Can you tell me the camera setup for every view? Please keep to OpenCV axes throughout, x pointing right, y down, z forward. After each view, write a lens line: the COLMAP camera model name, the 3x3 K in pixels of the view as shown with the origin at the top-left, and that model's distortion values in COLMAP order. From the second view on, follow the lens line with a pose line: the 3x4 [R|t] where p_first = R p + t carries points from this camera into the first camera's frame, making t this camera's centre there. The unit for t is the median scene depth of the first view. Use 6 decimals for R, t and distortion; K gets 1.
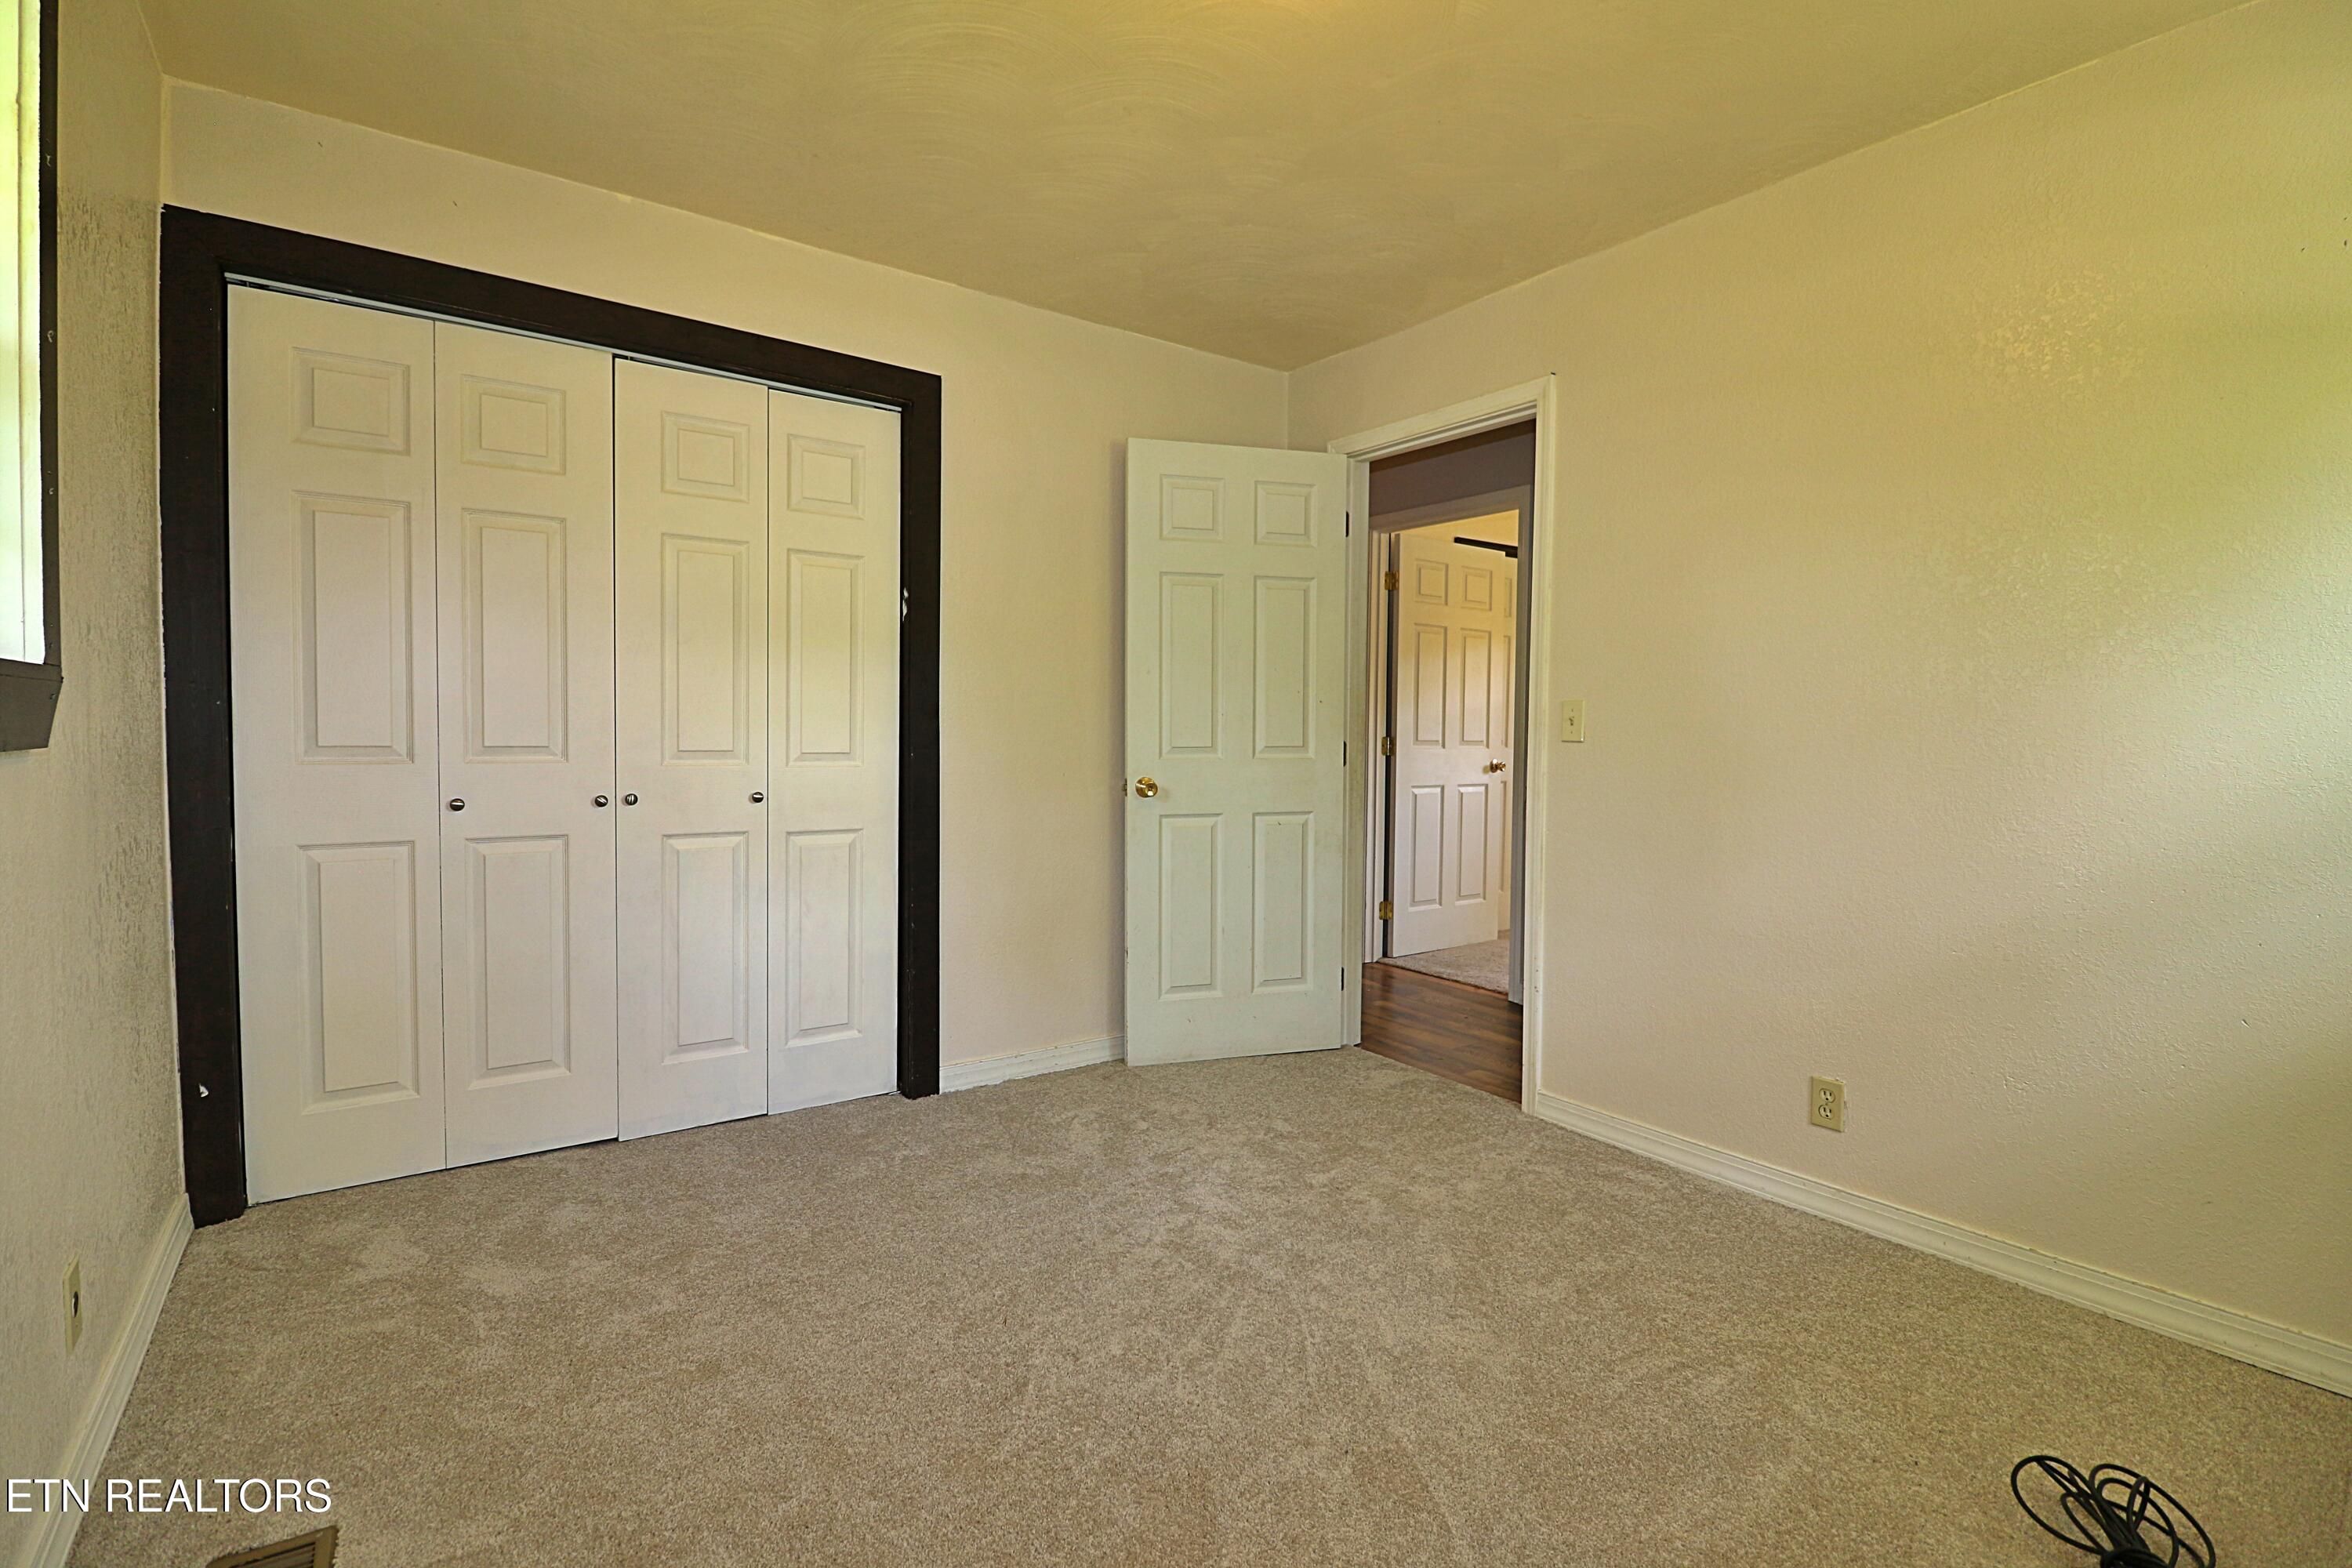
lens RADIAL K [[1076.8, 0, 1156.3], [0, 1076.8, 795.3], [0, 0, 1]] dist [-0.005813, -0.009107]
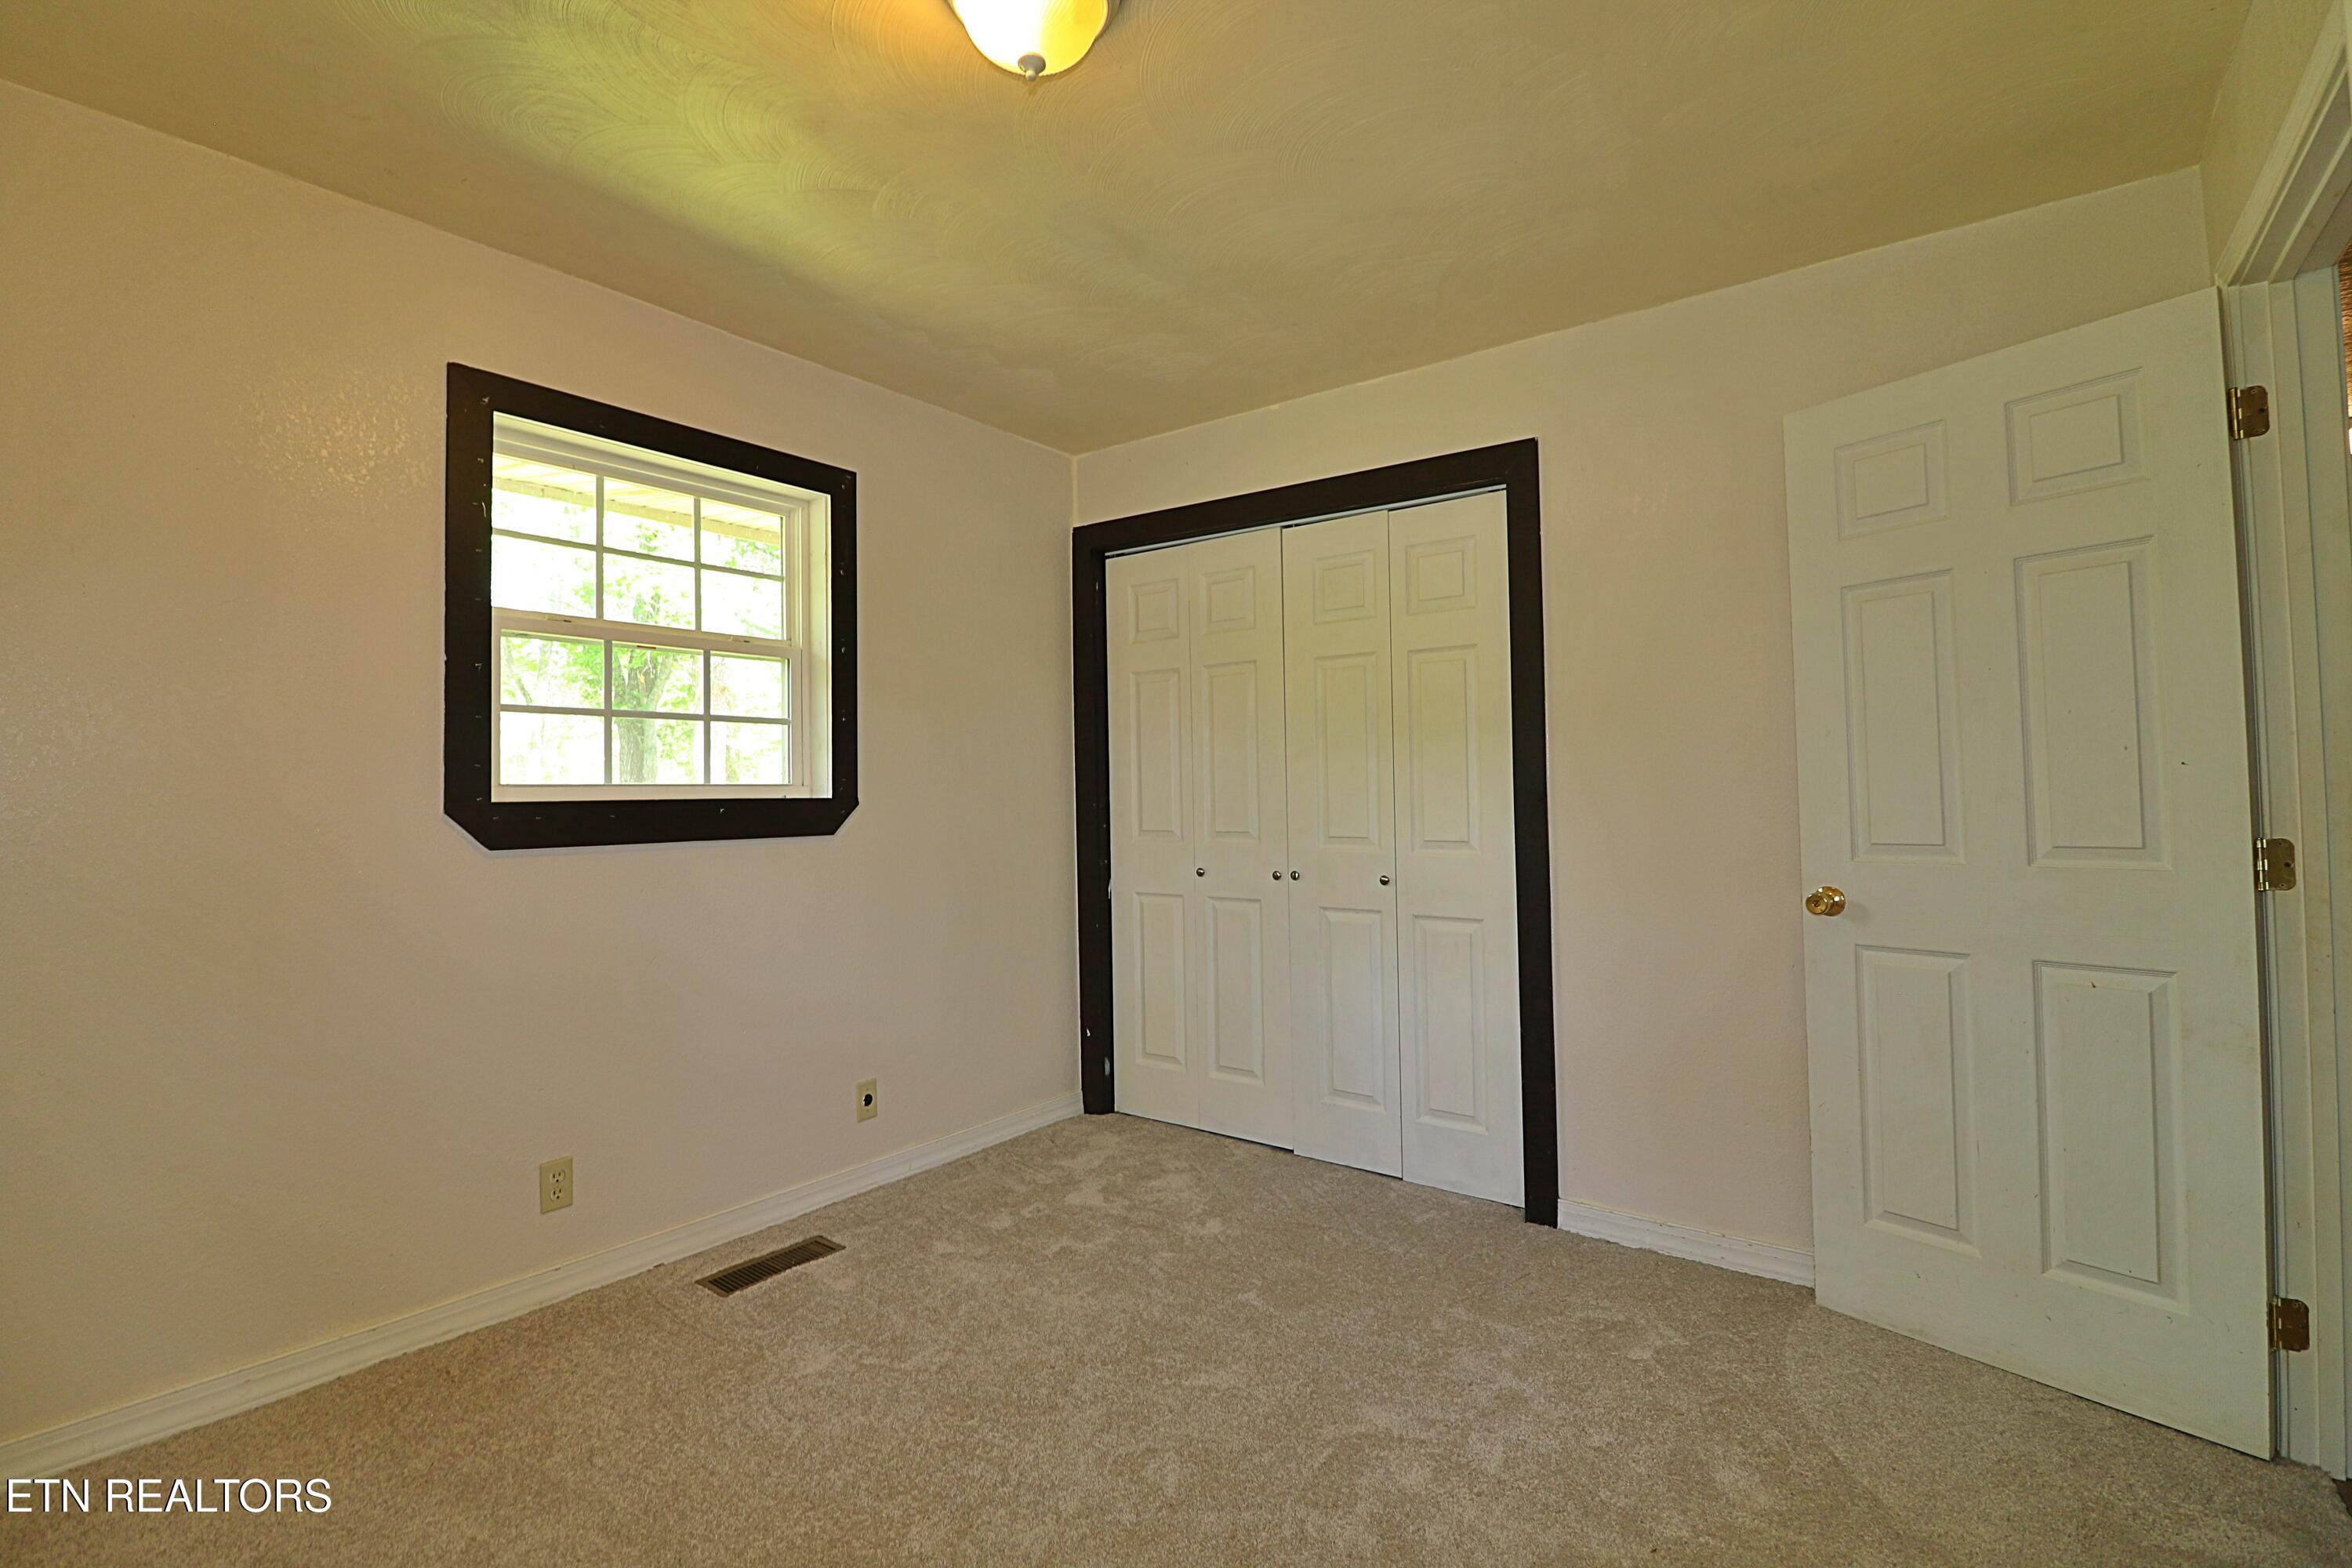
lens RADIAL K [[1076.8, 0, 1177.5], [0, 1076.8, 794.5], [0, 0, 1]] dist [-0.005813, -0.009107]
pose [[0.298833, -0.014915, -0.954189, 0.613413], [-0.041951, 0.998706, -0.028749, -0.045071], [0.953383, 0.048620, 0.297821, 0.467246]]
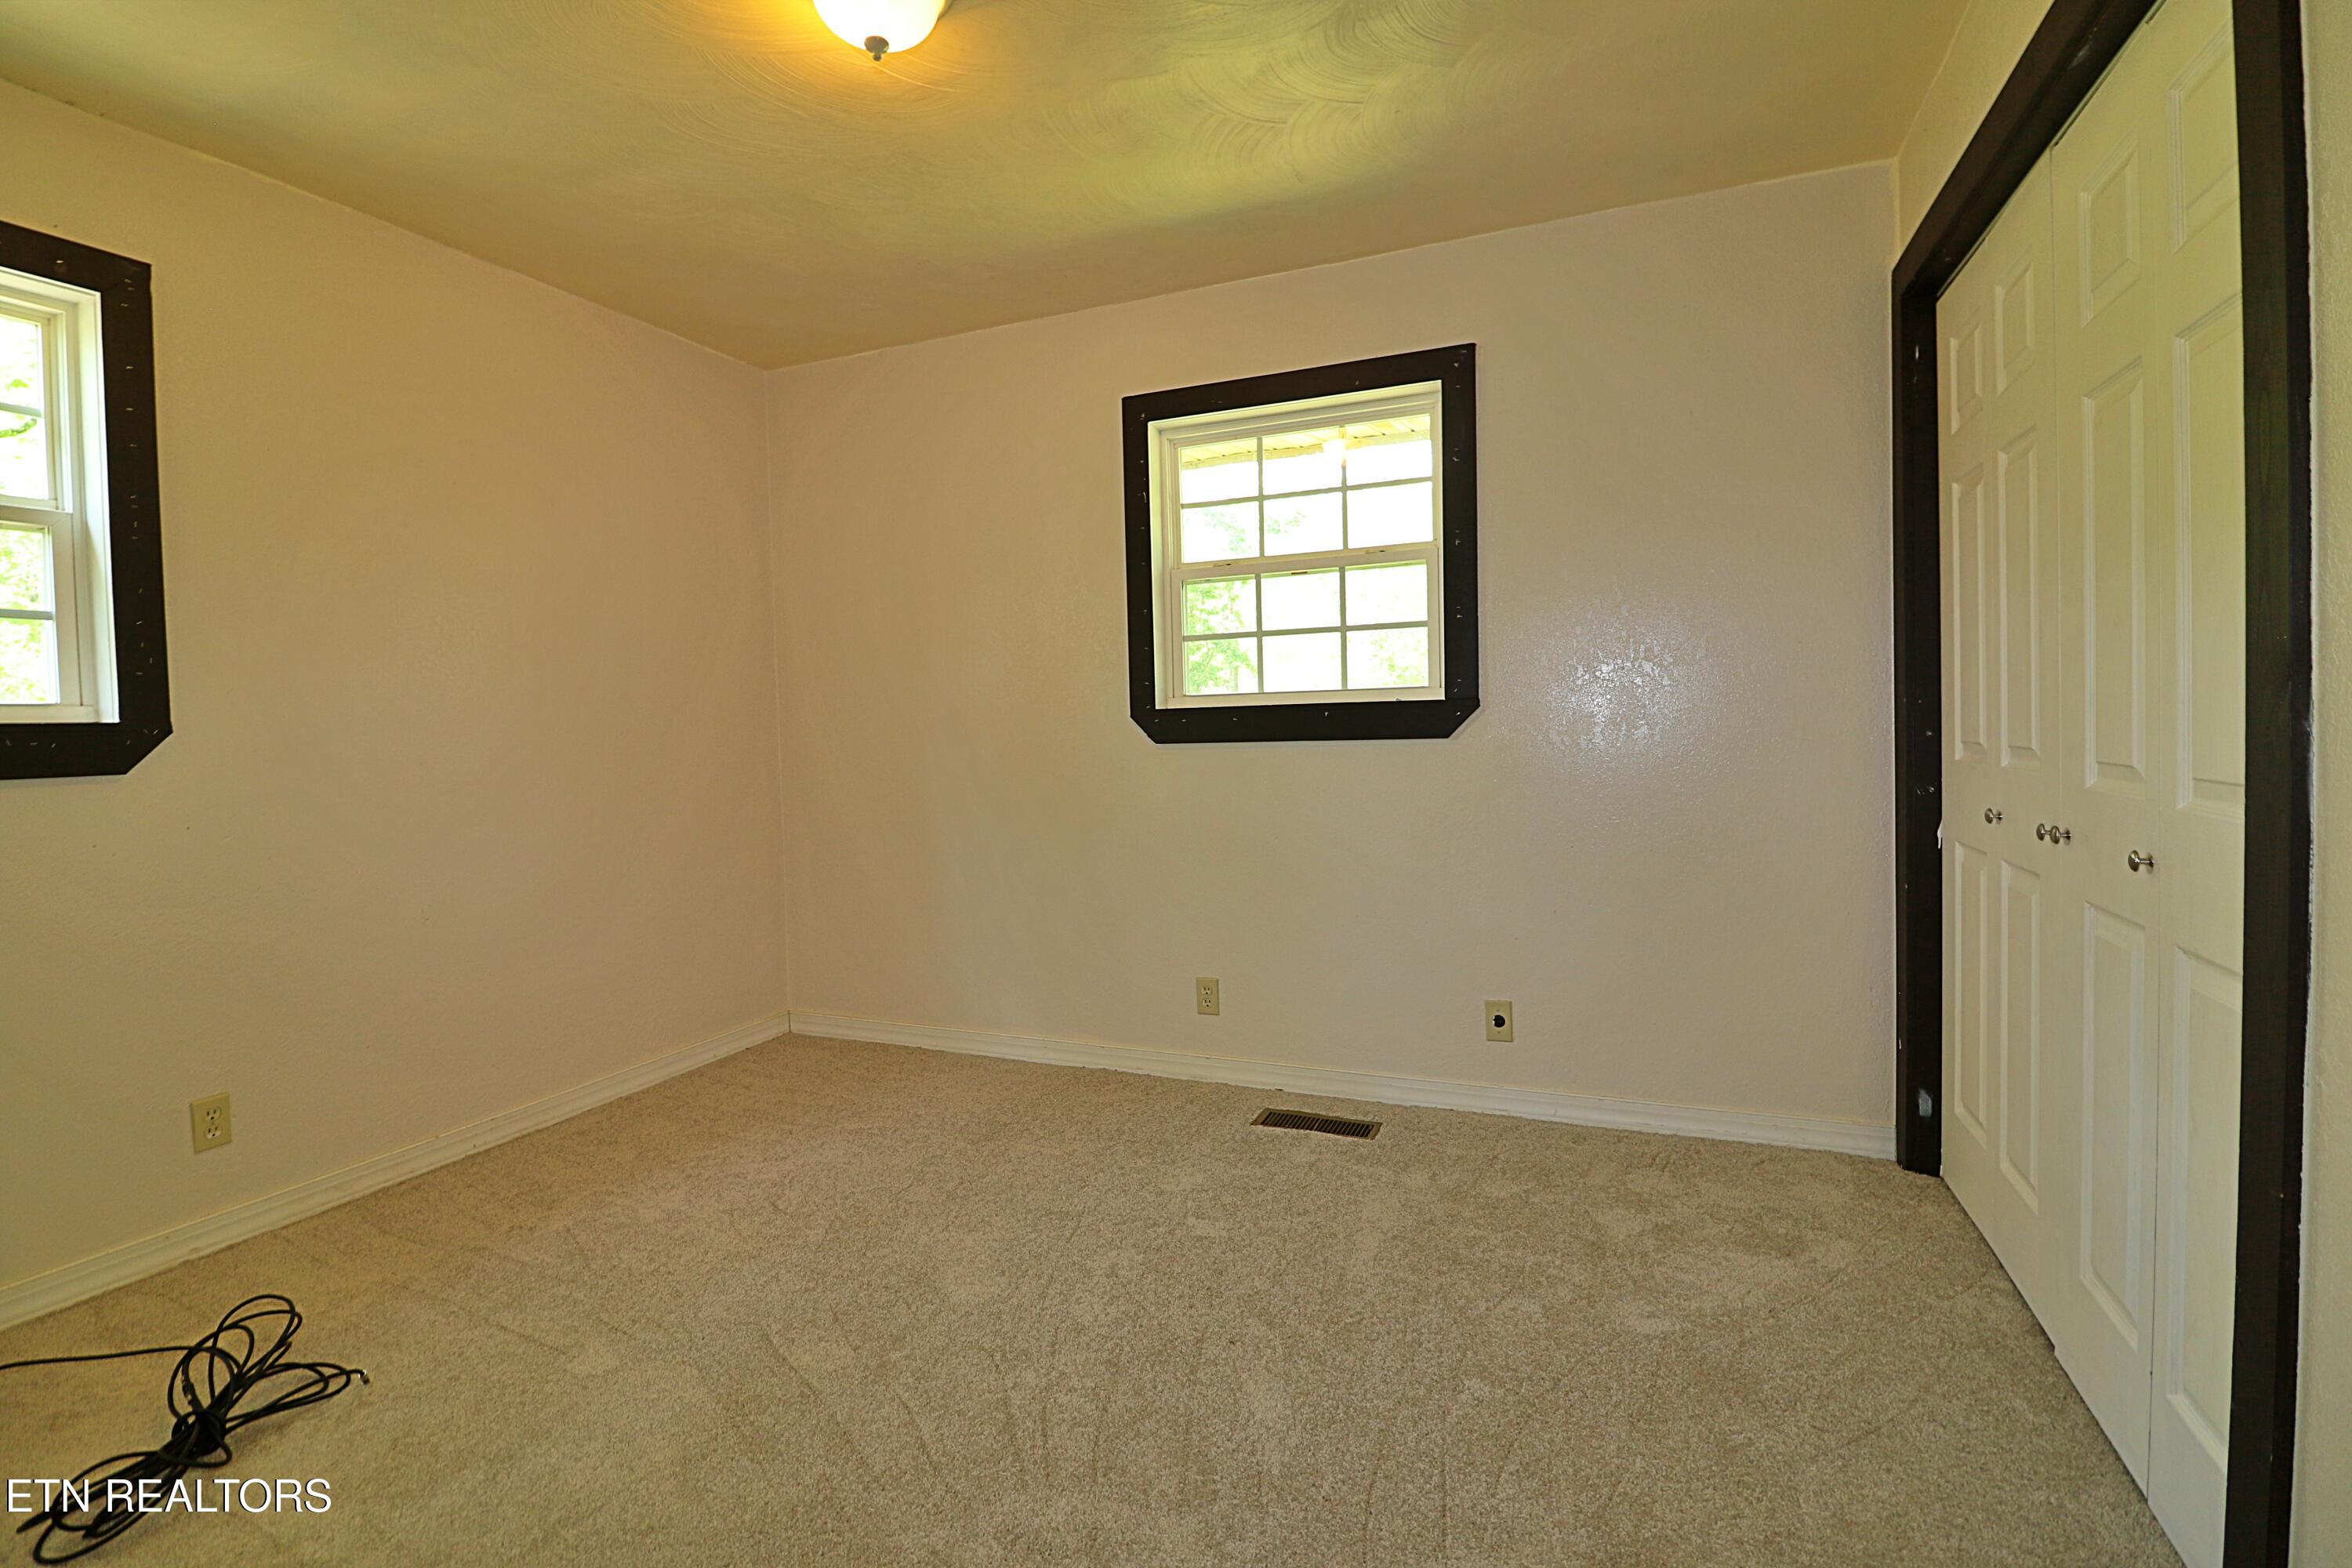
lens RADIAL K [[1076.8, 0, 1153.0], [0, 1076.8, 786.5], [0, 0, 1]] dist [-0.005813, -0.009107]
pose [[-0.854333, 0.045505, -0.517730, 0.277154], [-0.013150, 0.993948, 0.109061, -0.083664], [0.519560, 0.099983, -0.848564, 1.182031]]
